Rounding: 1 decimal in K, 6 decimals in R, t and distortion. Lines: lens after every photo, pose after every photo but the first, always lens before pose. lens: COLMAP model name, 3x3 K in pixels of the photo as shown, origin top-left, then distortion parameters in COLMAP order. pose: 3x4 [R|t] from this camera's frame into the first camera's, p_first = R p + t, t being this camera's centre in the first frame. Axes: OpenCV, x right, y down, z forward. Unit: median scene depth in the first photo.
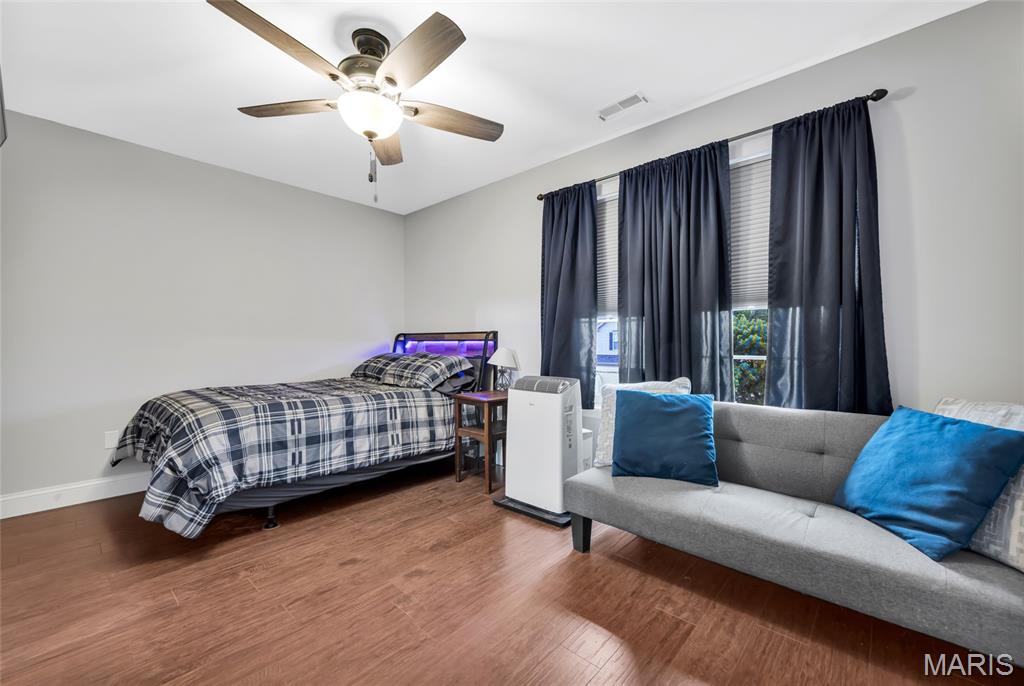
lens RADIAL K [[409.8, 0, 517.0], [0, 409.8, 339.5], [0, 0, 1]] dist [0.006655, -0.000312]
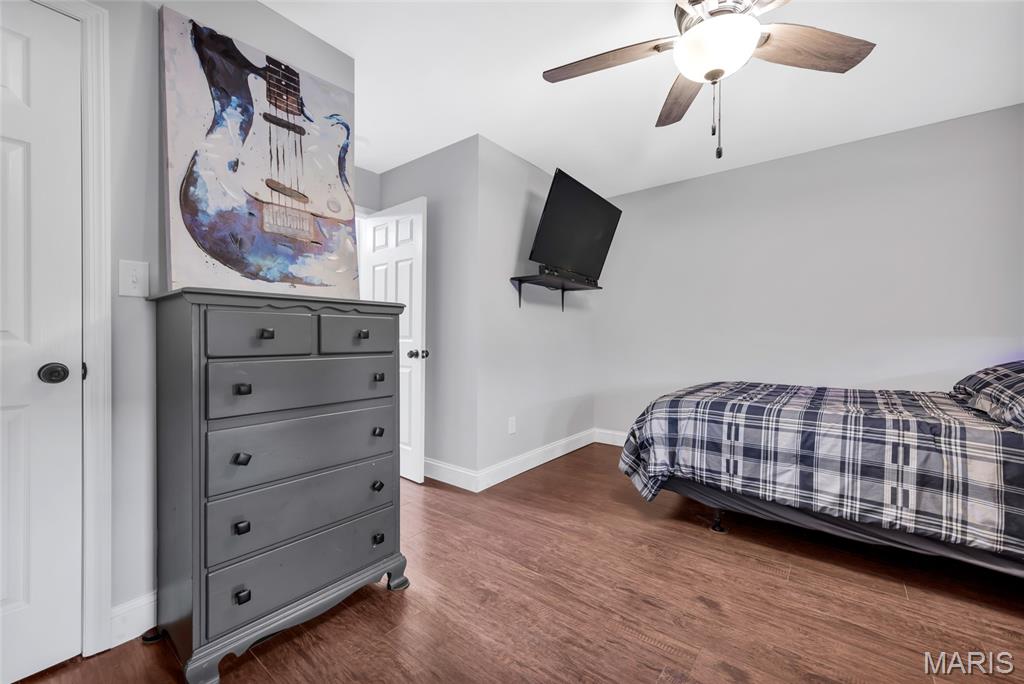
lens RADIAL K [[409.8, 0, 517.0], [0, 409.8, 338.5], [0, 0, 1]] dist [0.006655, -0.000312]
pose [[0.086352, -0.004960, -0.996252, 0.312668], [-0.004777, 0.999974, -0.005393, 0.015159], [0.996253, 0.005225, 0.086326, 0.441502]]
